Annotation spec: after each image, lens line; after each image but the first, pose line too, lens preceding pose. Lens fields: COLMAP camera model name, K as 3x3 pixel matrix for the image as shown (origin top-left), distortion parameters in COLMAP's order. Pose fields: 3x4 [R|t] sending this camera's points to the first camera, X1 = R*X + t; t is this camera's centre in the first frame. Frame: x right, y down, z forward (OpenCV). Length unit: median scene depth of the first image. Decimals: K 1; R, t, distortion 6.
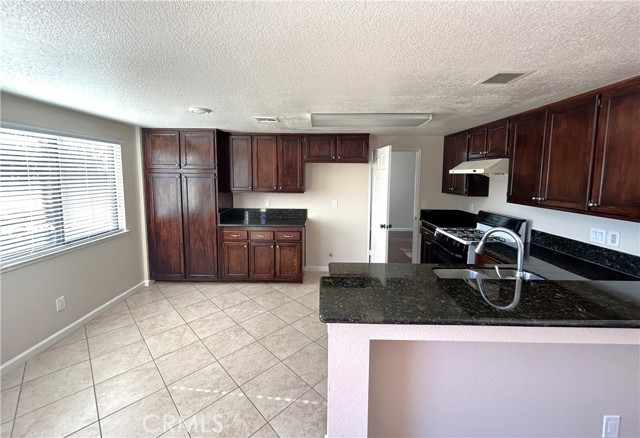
lens RADIAL K [[261.3, 0, 319.0], [0, 261.3, 196.3], [0, 0, 1]] dist [0.000107, 0.000016]
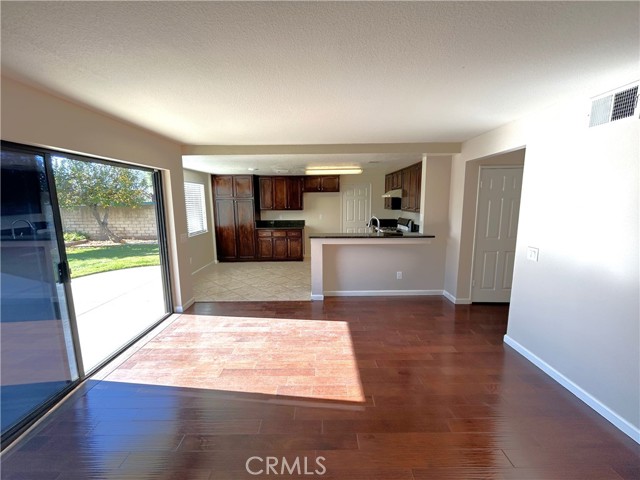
lens RADIAL K [[258.8, 0, 319.1], [0, 258.8, 241.1], [0, 0, 1]] dist [-0.000263, -0.000053]
pose [[0.999821, -0.017584, 0.007044, 0.038406], [0.017045, 0.997373, 0.070408, 0.078549], [-0.008264, -0.070276, 0.997493, -0.783301]]
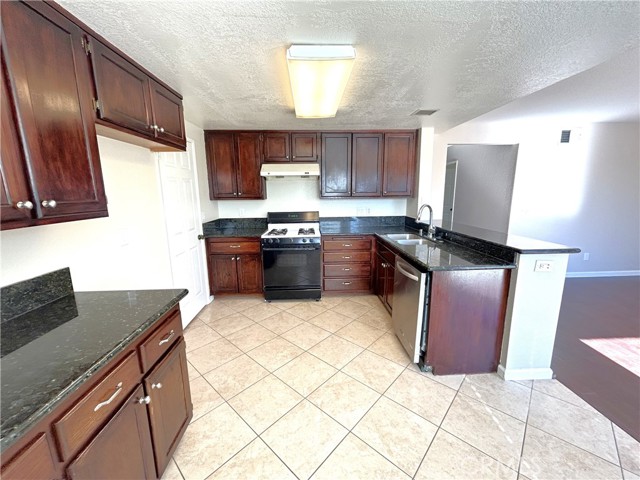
lens RADIAL K [[260.6, 0, 319.2], [0, 260.6, 238.3], [0, 0, 1]] dist [0.001384, -0.000052]
pose [[-0.053441, -0.187995, 0.980715, -0.451175], [0.093205, 0.976892, 0.192341, -0.026372], [-0.994212, 0.101687, -0.034684, 0.803707]]
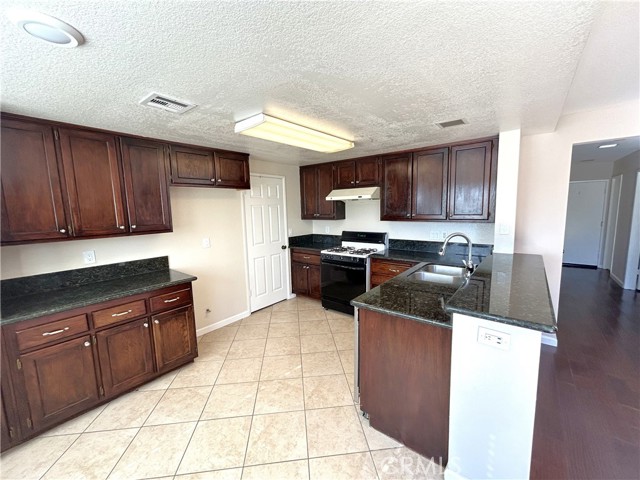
lens RADIAL K [[260.6, 0, 319.2], [0, 260.6, 238.3], [0, 0, 1]] dist [0.001384, -0.000052]
pose [[0.619479, -0.117170, 0.776220, -0.376748], [0.094208, 0.992748, 0.074670, -0.011726], [-0.779340, 0.026869, 0.626025, 0.316798]]
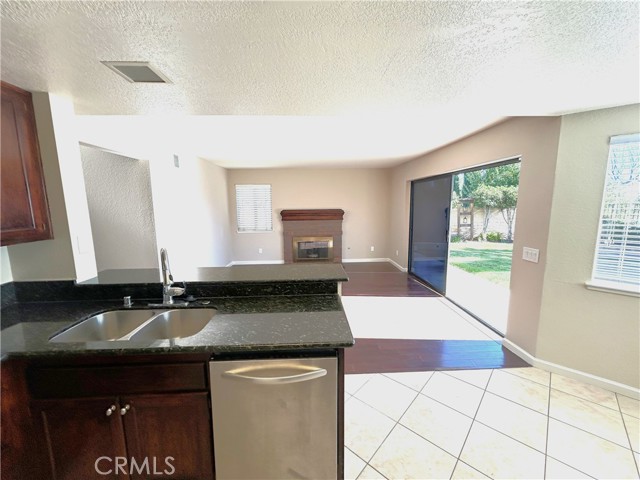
lens RADIAL K [[258.8, 0, 319.1], [0, 258.8, 241.1], [0, 0, 1]] dist [-0.000263, -0.000053]
pose [[-0.998755, 0.011261, -0.048606, 0.077900], [-0.000043, 0.974002, 0.226540, -0.052140], [0.049894, 0.226260, -0.972788, 0.866003]]
